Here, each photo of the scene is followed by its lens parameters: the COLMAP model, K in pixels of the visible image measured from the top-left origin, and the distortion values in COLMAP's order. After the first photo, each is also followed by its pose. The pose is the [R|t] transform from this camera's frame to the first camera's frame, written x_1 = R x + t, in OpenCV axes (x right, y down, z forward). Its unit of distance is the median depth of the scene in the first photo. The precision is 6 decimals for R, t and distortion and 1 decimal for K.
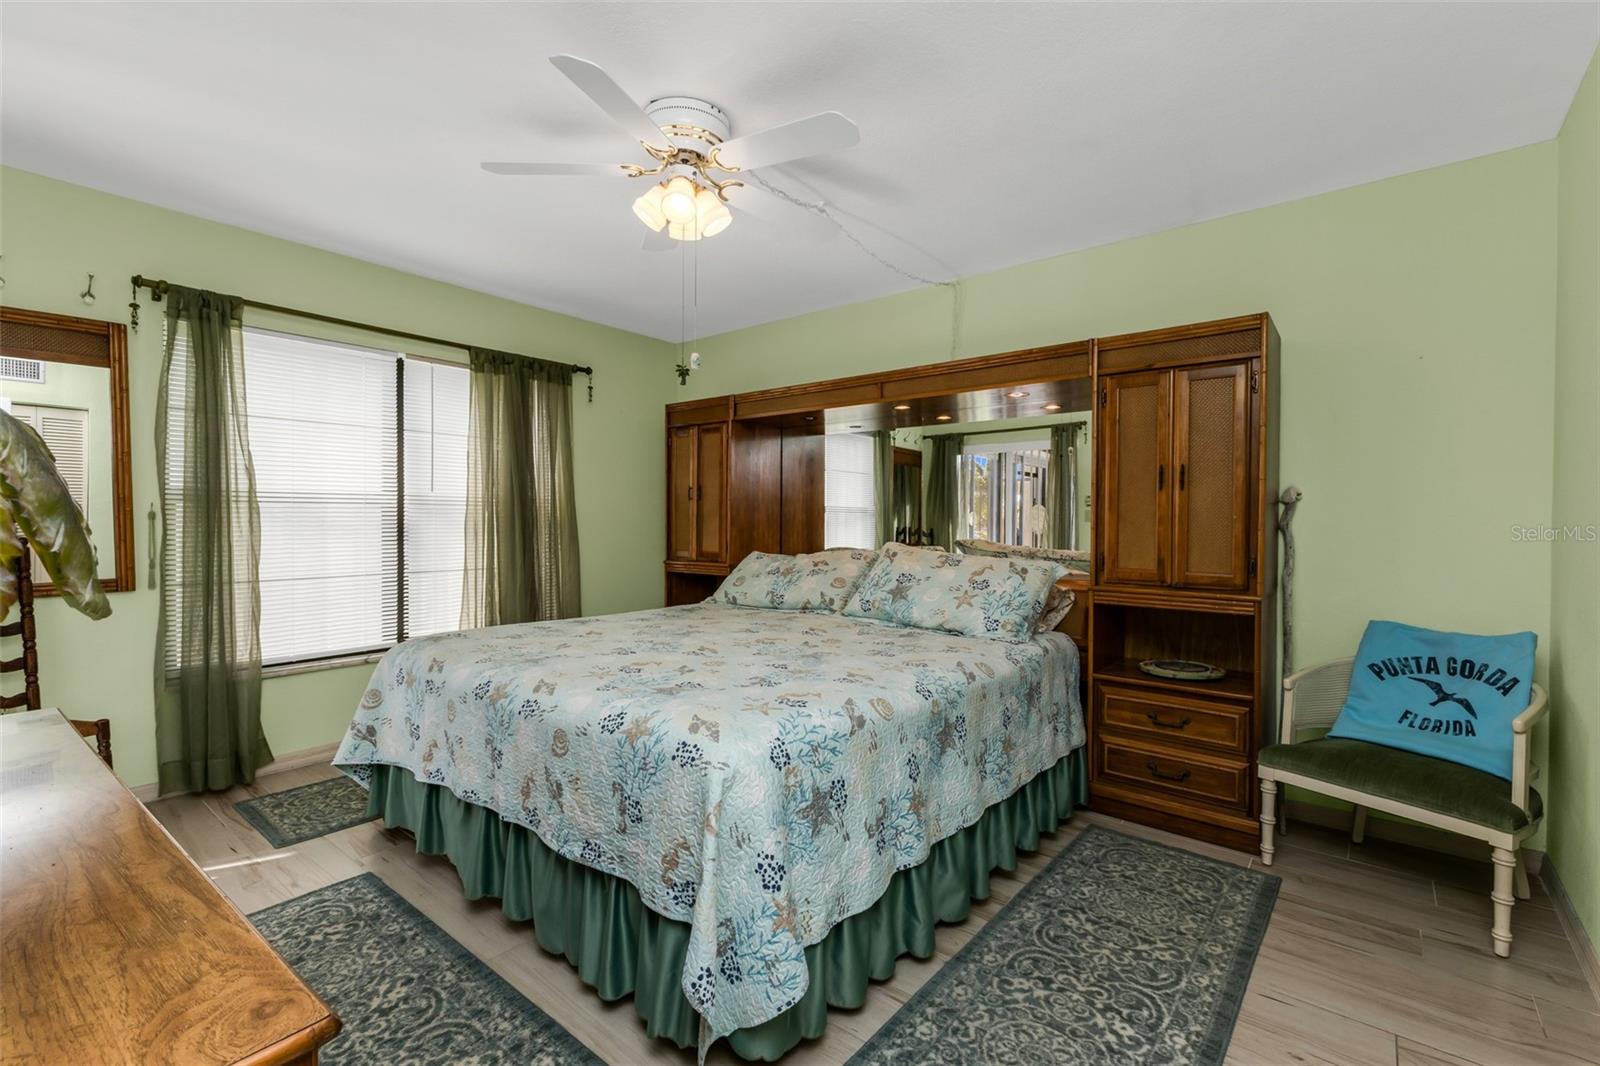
lens RADIAL K [[705.1, 0, 804.5], [0, 705.1, 530.4], [0, 0, 1]] dist [0.011810, -0.003456]
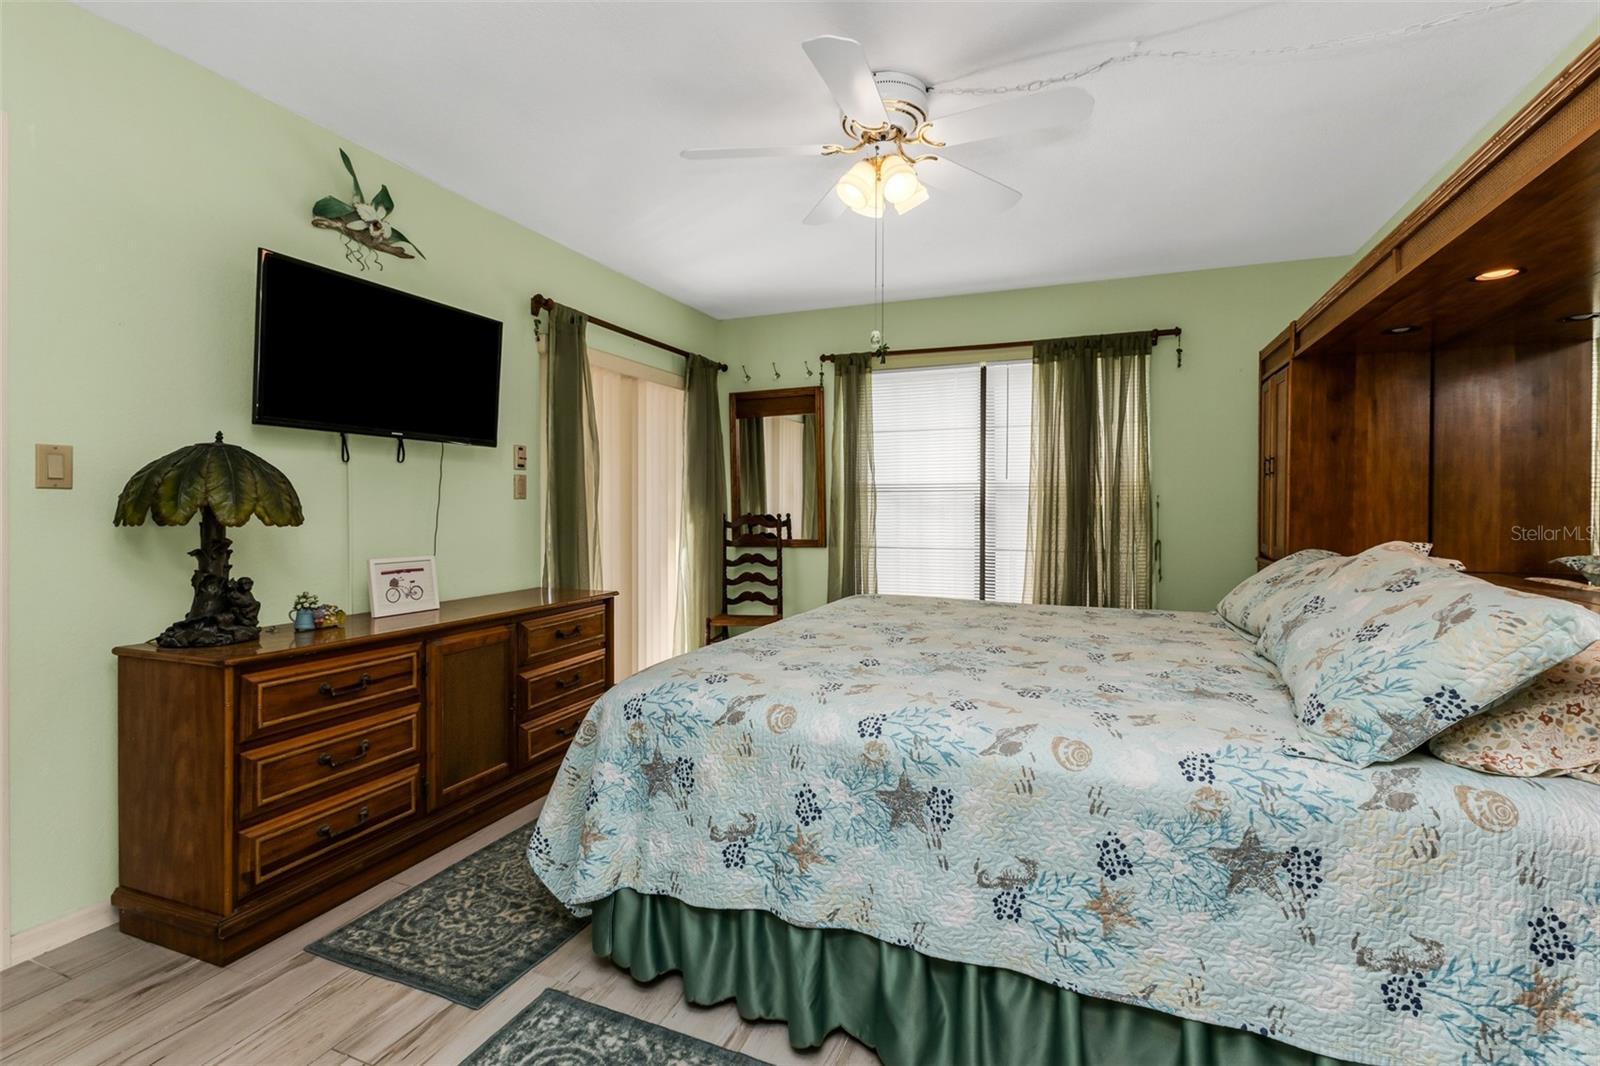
lens RADIAL K [[705.1, 0, 825.1], [0, 705.1, 522.8], [0, 0, 1]] dist [0.011810, -0.003456]
pose [[0.300441, 0.019869, -0.953594, 0.563195], [-0.014533, 0.999762, 0.016252, 0.001131], [0.953690, 0.008976, 0.300658, 0.476608]]
